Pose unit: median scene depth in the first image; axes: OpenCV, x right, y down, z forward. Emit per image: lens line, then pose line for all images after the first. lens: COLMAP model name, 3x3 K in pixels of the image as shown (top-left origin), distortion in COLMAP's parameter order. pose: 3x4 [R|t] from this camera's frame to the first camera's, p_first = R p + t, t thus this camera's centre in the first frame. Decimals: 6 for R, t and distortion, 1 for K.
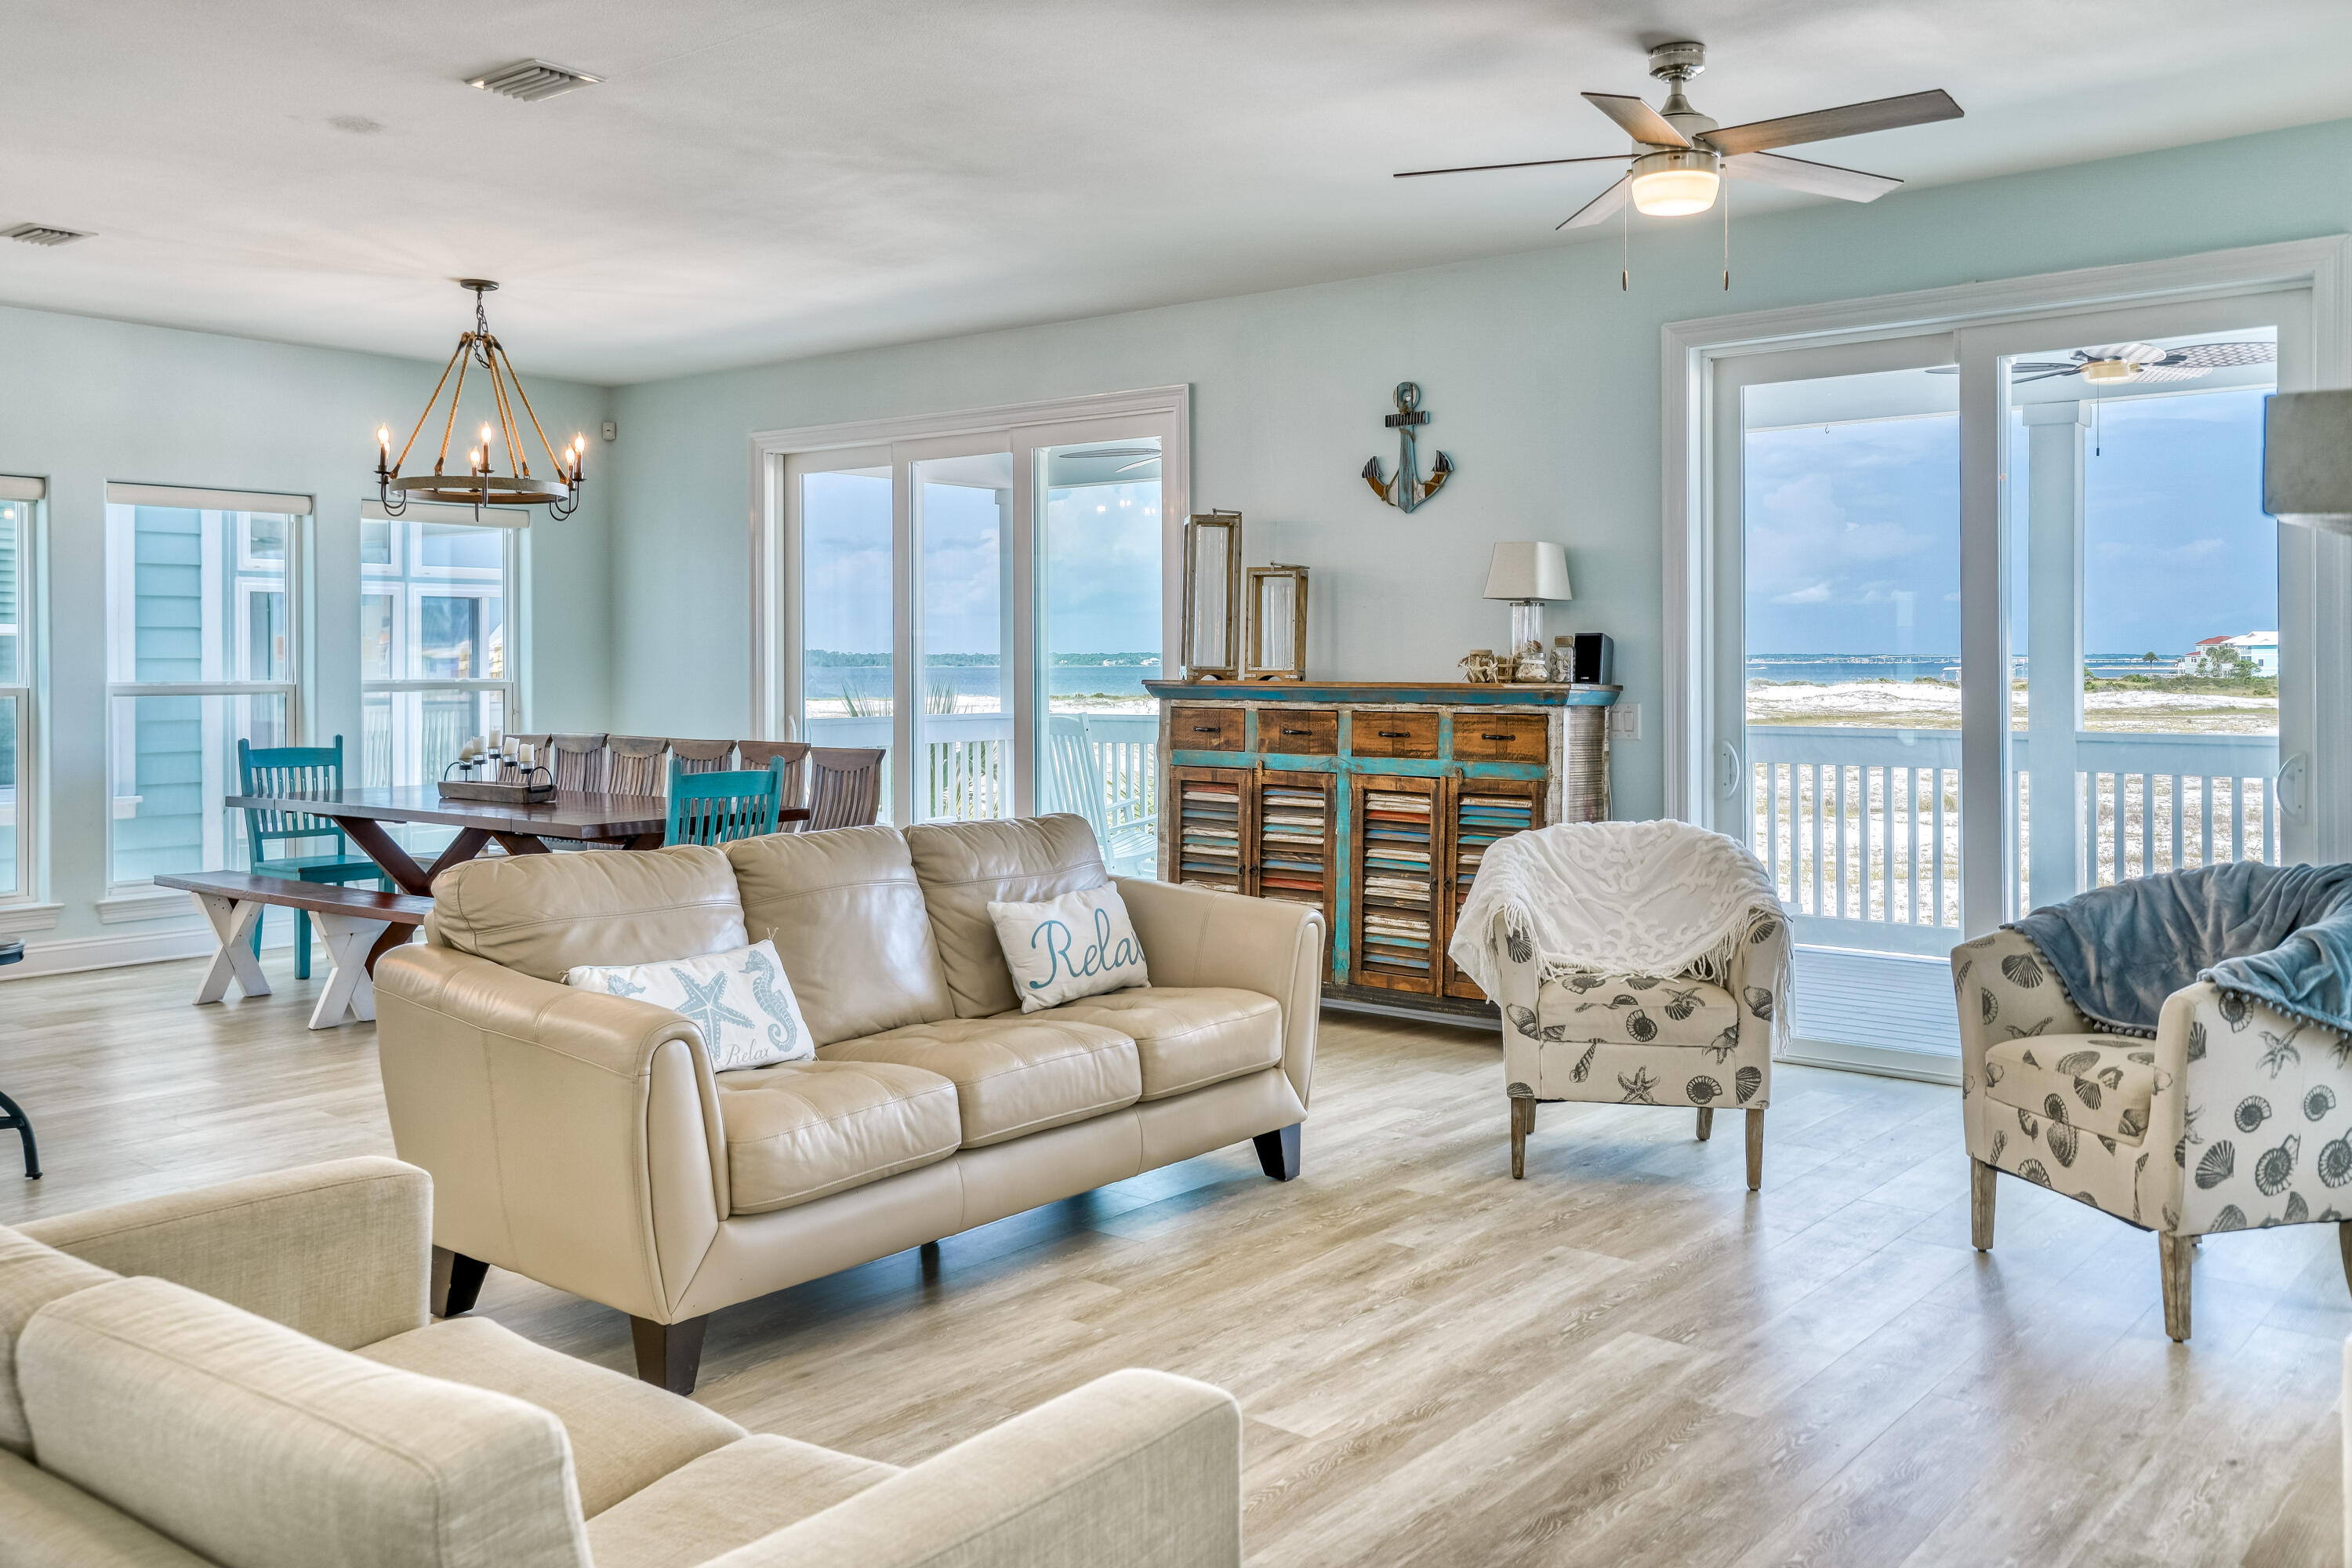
lens RADIAL K [[1954.8, 0, 1172.1], [0, 1954.8, 665.2], [0, 0, 1]] dist [0.044834, 0.020171]
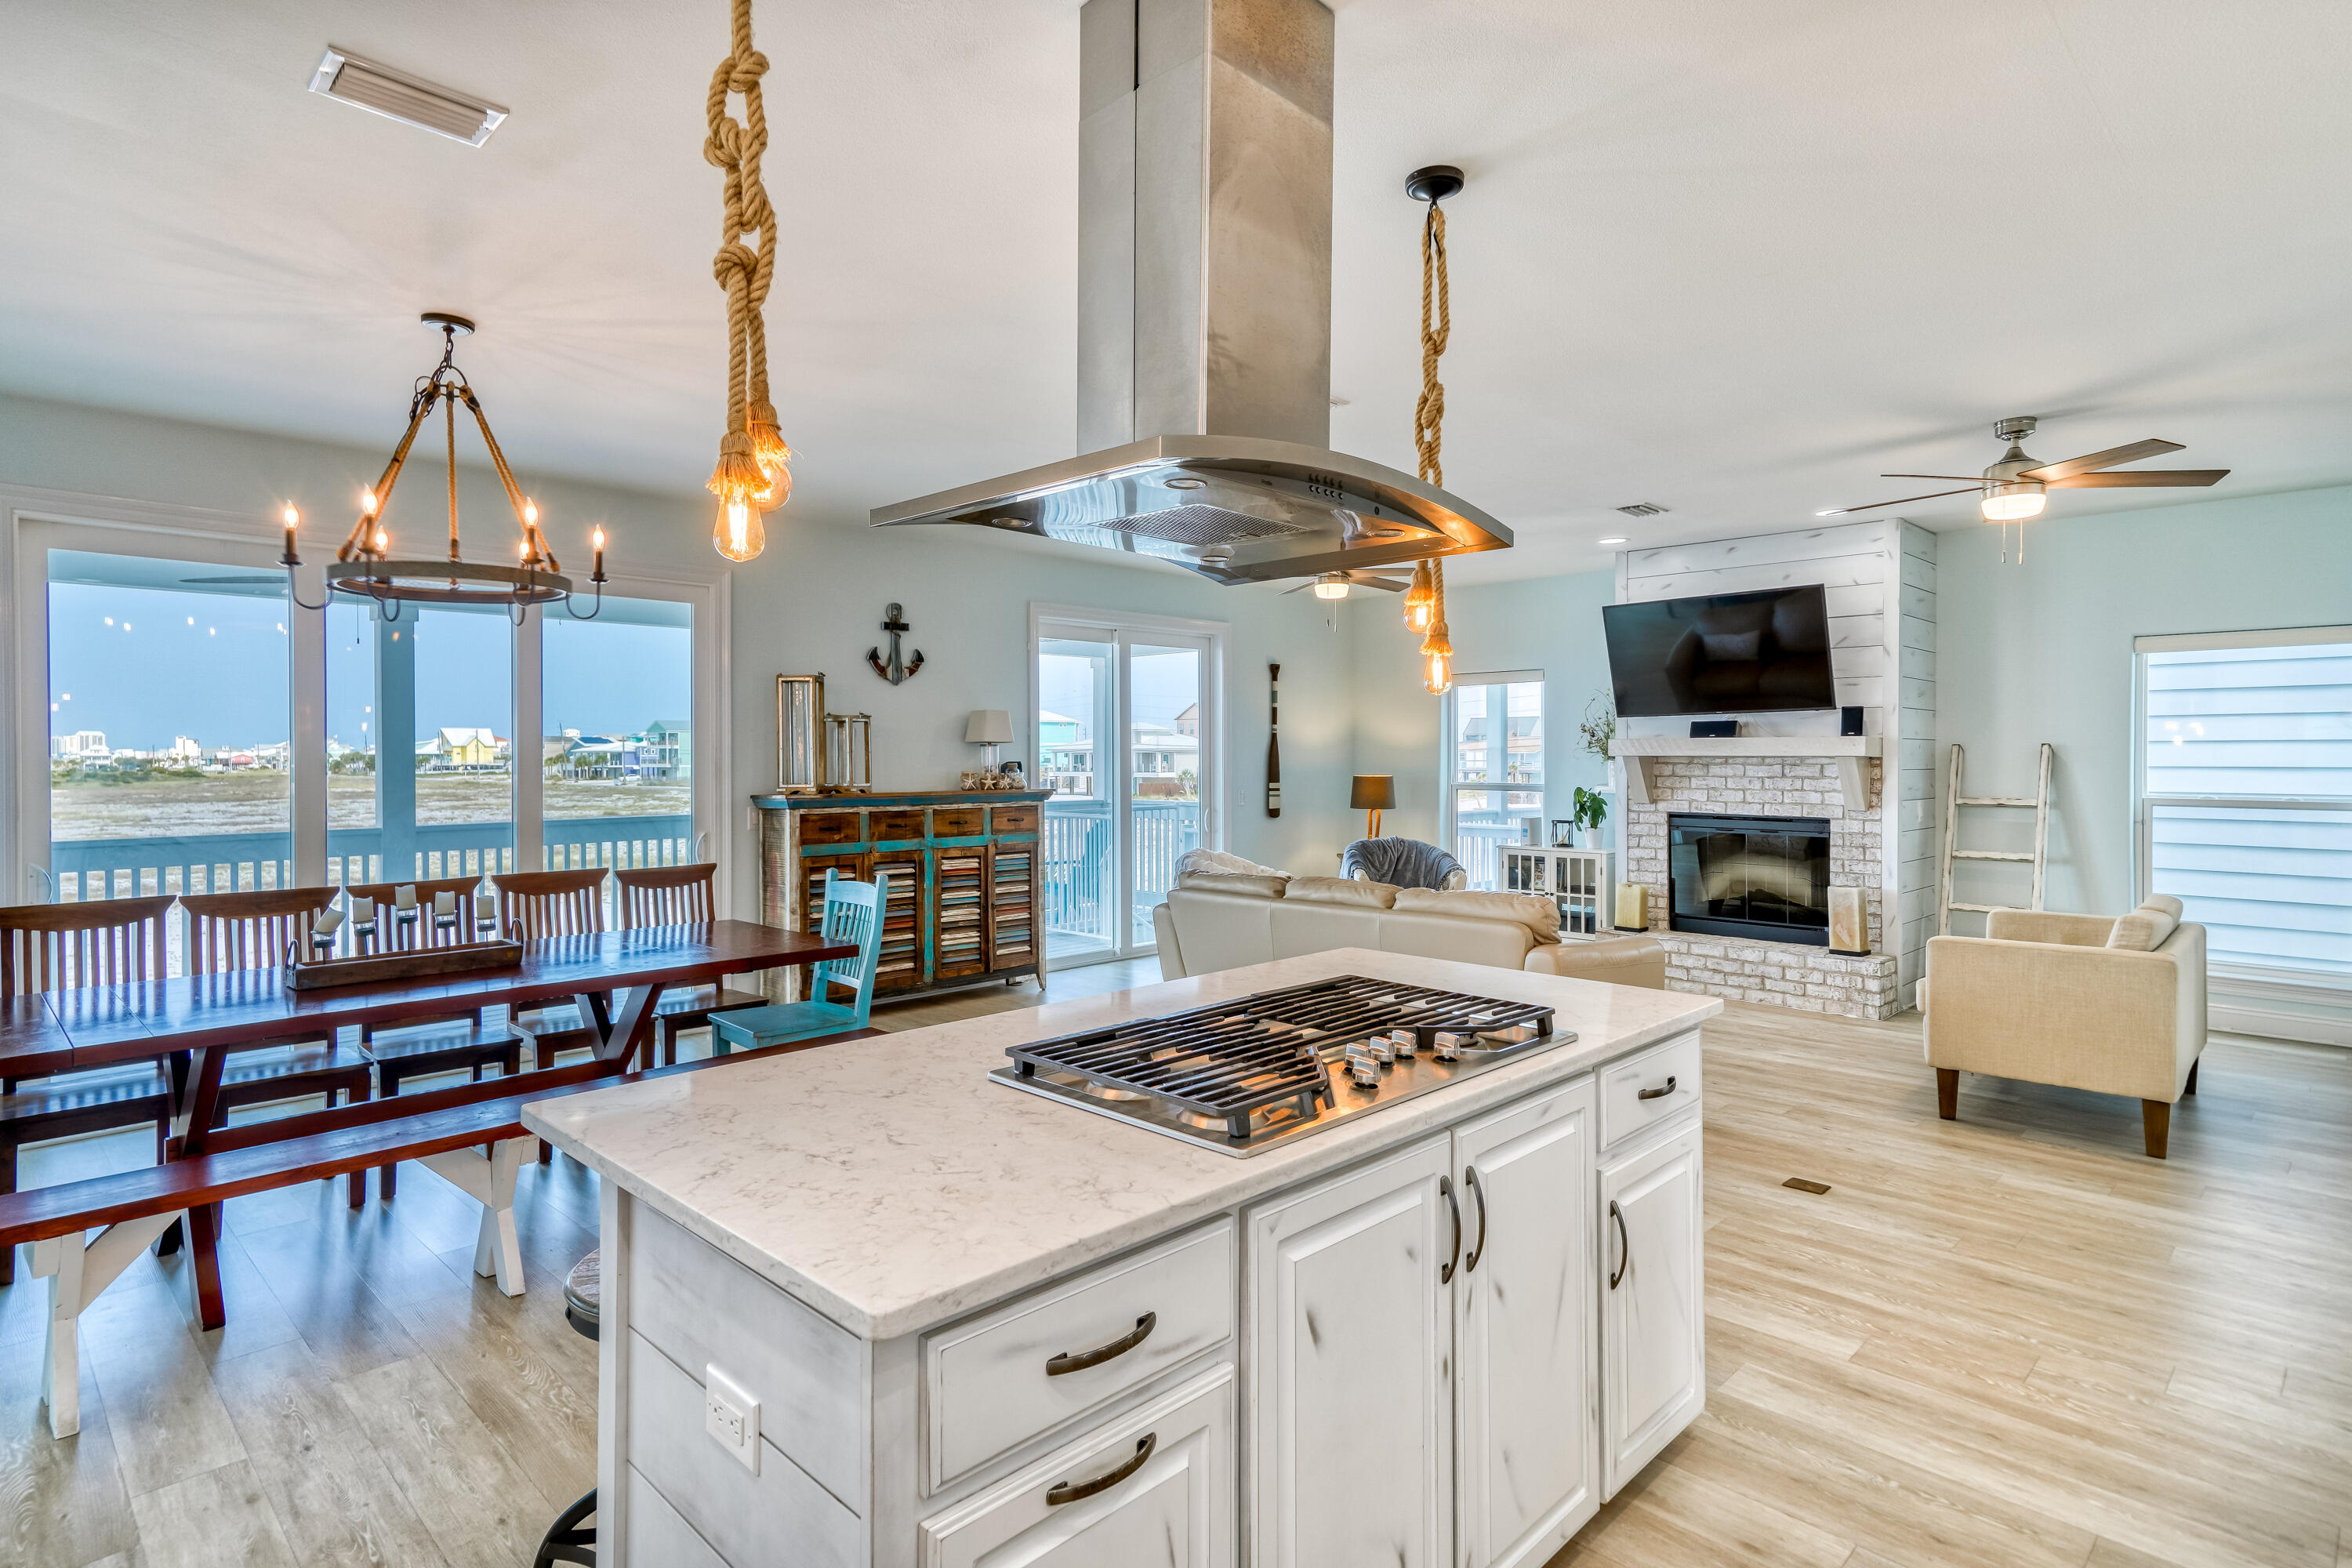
lens RADIAL K [[1241.3, 0, 1141.2], [0, 1241.3, 762.4], [0, 0, 1]] dist [0.042353, -0.003835]
pose [[0.089947, -0.003287, 0.995941, -0.922242], [0.004048, 0.999987, 0.002935, -0.017970], [-0.995938, 0.003768, 0.089959, 0.752030]]
